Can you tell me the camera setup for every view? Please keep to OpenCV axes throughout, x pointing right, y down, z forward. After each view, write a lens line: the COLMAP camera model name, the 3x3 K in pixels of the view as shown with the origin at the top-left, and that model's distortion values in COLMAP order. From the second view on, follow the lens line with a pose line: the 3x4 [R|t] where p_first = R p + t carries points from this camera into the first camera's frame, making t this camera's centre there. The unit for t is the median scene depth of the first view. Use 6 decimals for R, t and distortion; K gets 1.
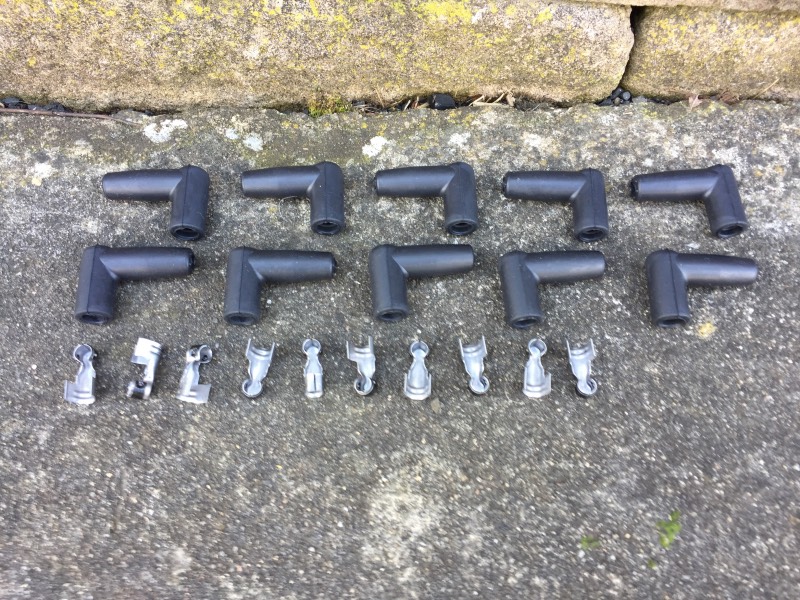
lens RADIAL K [[699.6, 0, 419.8], [0, 699.6, 307.2], [0, 0, 1]] dist [0.082503, -0.139075]
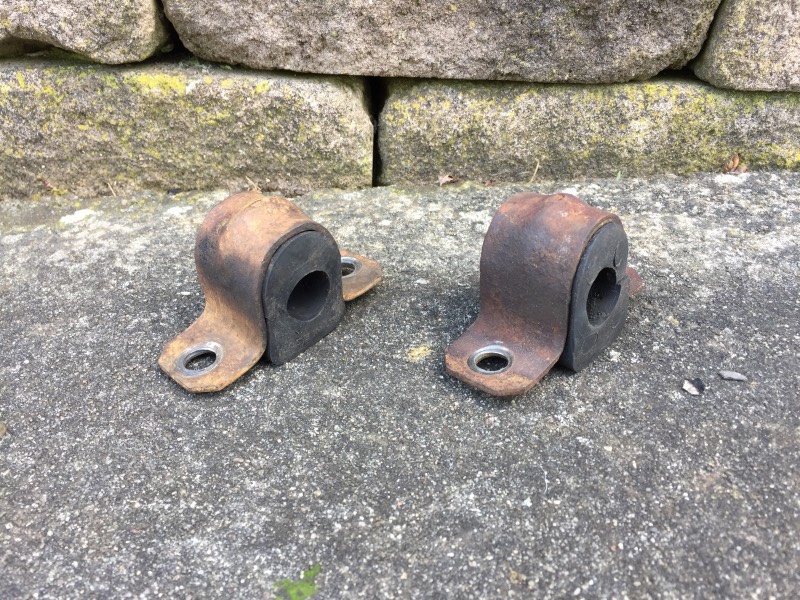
lens RADIAL K [[699.6, 0, 419.1], [0, 699.6, 297.8], [0, 0, 1]] dist [0.082503, -0.139075]
pose [[0.999245, -0.033185, -0.020183, 0.440925], [0.017787, 0.852919, -0.521740, 0.383878], [0.034529, 0.520987, 0.852866, 0.355473]]
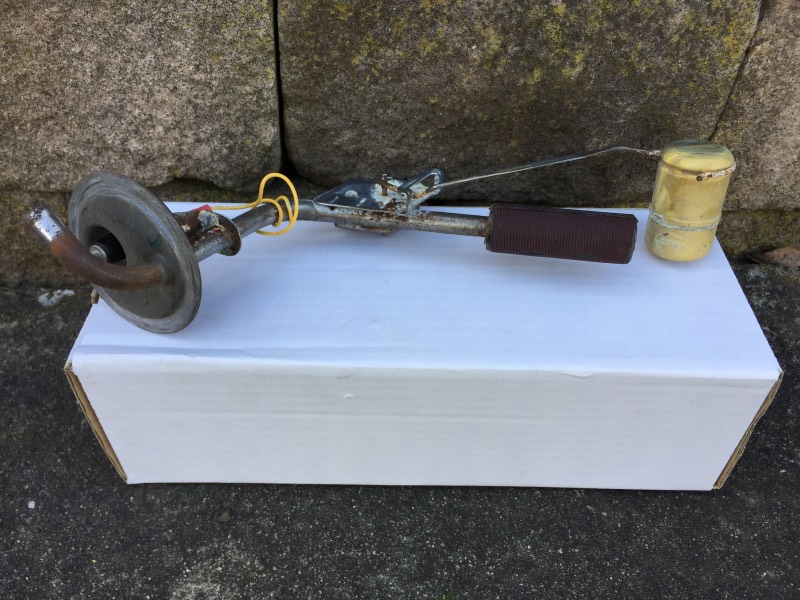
lens RADIAL K [[699.6, 0, 415.7], [0, 699.6, 293.0], [0, 0, 1]] dist [0.082503, -0.139075]
pose [[0.999473, -0.018590, 0.026605, 0.270656], [0.026830, 0.934486, -0.354987, 0.228399], [-0.018263, 0.355513, 0.934493, -0.192139]]
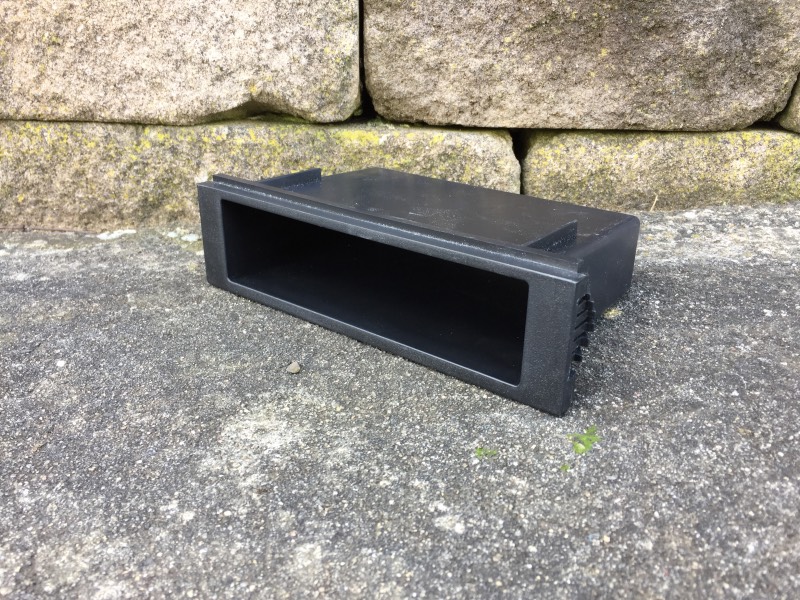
lens RADIAL K [[699.6, 0, 415.2], [0, 699.6, 307.4], [0, 0, 1]] dist [0.082503, -0.139075]
pose [[0.998314, -0.046472, -0.034774, 0.180346], [0.013913, 0.773249, -0.633949, 0.655228], [0.056350, 0.632397, 0.772592, 0.253302]]
